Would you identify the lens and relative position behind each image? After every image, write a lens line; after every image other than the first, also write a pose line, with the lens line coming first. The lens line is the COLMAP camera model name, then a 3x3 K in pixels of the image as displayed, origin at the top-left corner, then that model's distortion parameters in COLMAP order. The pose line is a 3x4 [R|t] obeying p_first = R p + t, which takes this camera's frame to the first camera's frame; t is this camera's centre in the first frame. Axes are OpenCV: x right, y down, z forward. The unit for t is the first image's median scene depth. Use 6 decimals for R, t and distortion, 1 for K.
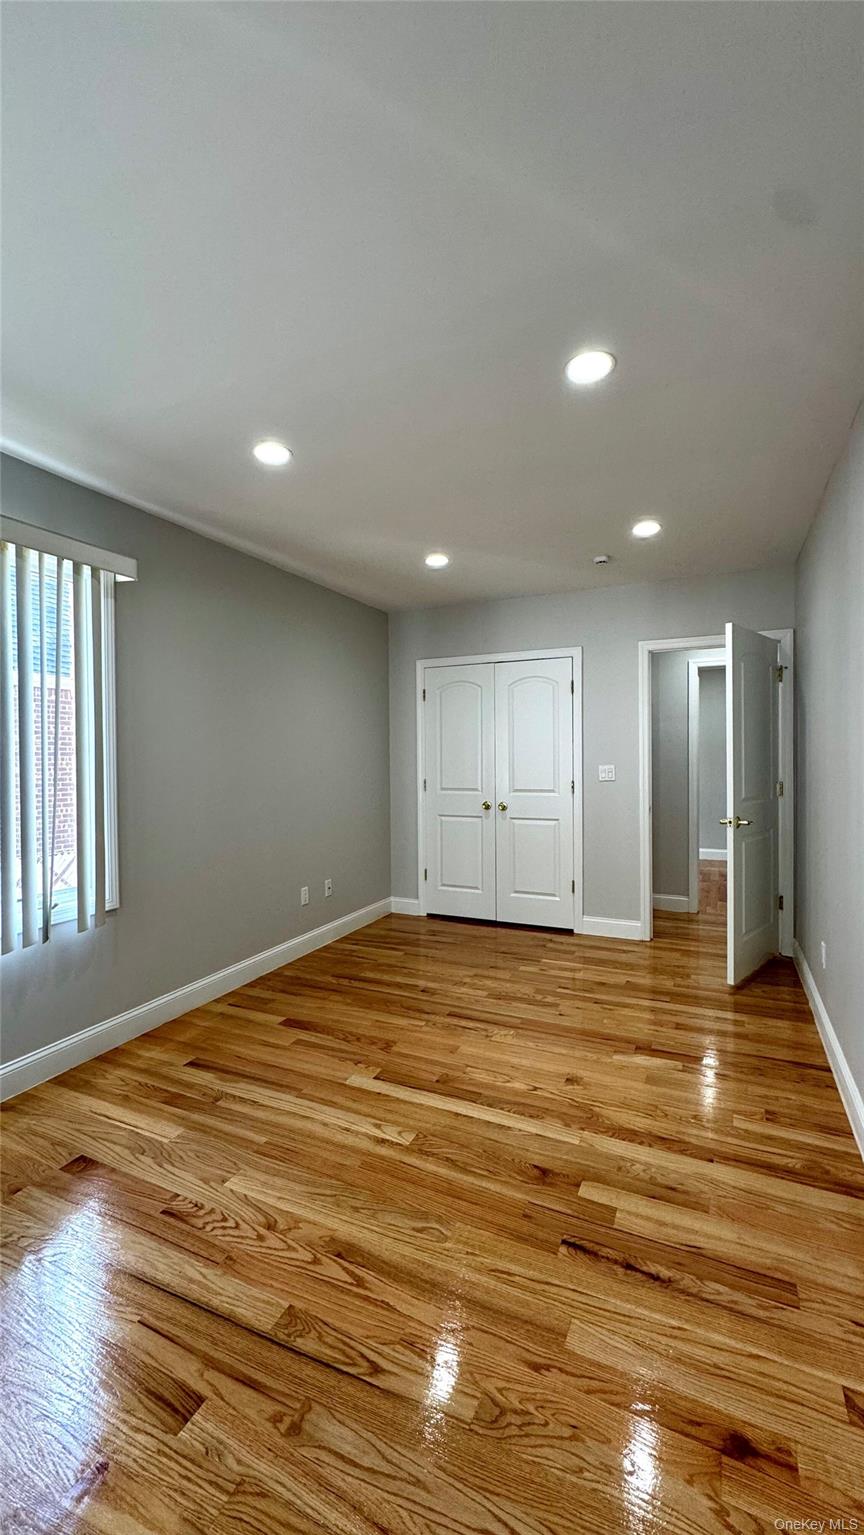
lens RADIAL K [[615.8, 0, 433.5], [0, 615.8, 768.3], [0, 0, 1]] dist [-0.002116, 0.000186]
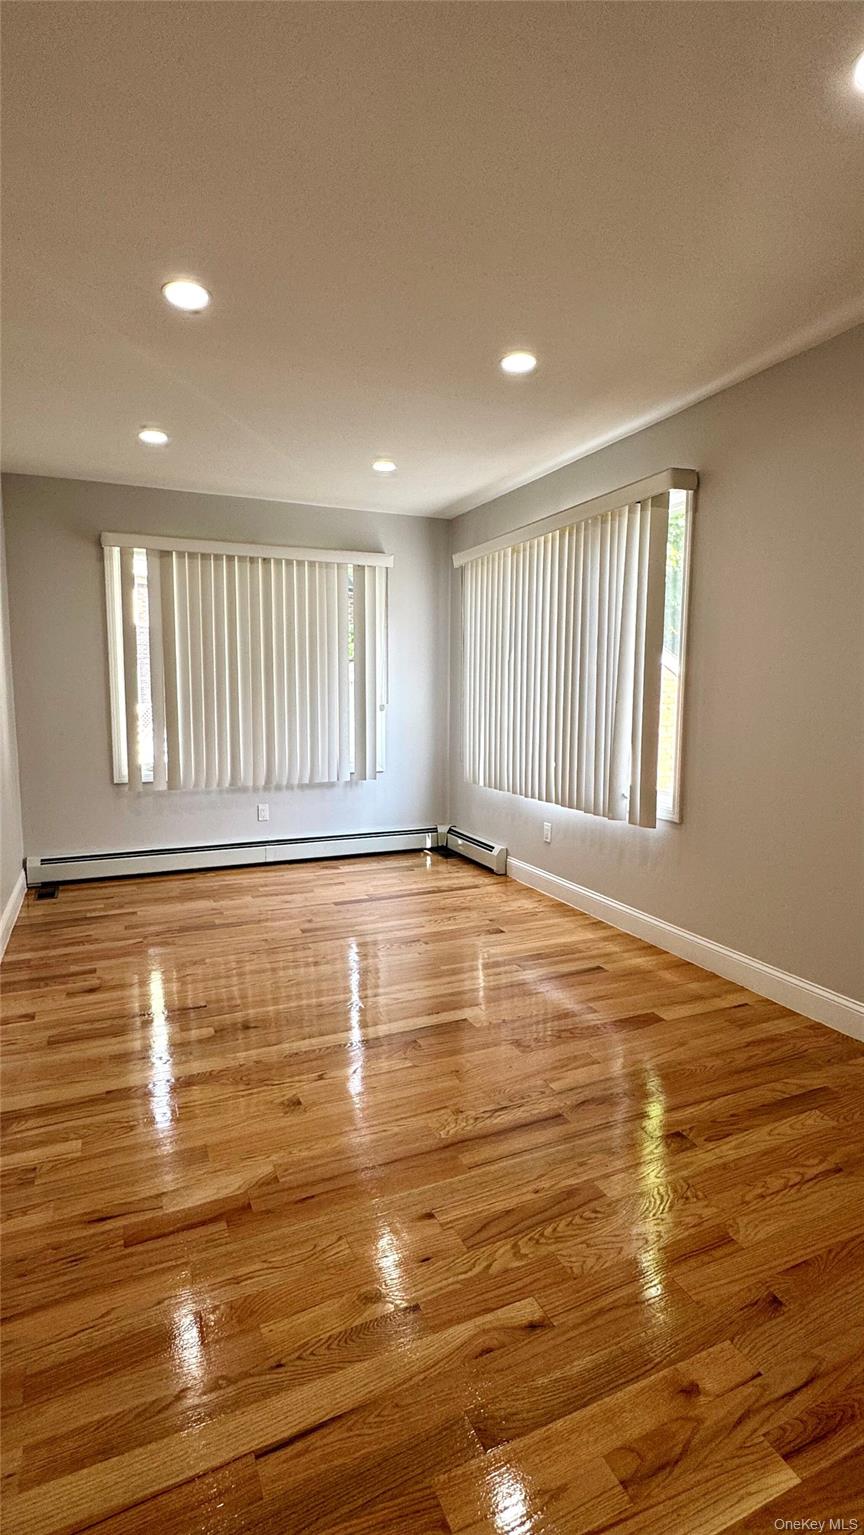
lens RADIAL K [[720.4, 0, 432.0], [0, 720.4, 767.5], [0, 0, 1]] dist [0.000376, 0.000061]
pose [[-0.652819, 0.093027, -0.751780, 0.651839], [-0.008972, 0.991412, 0.130471, -0.019626], [0.757461, 0.091919, -0.646378, 1.462656]]
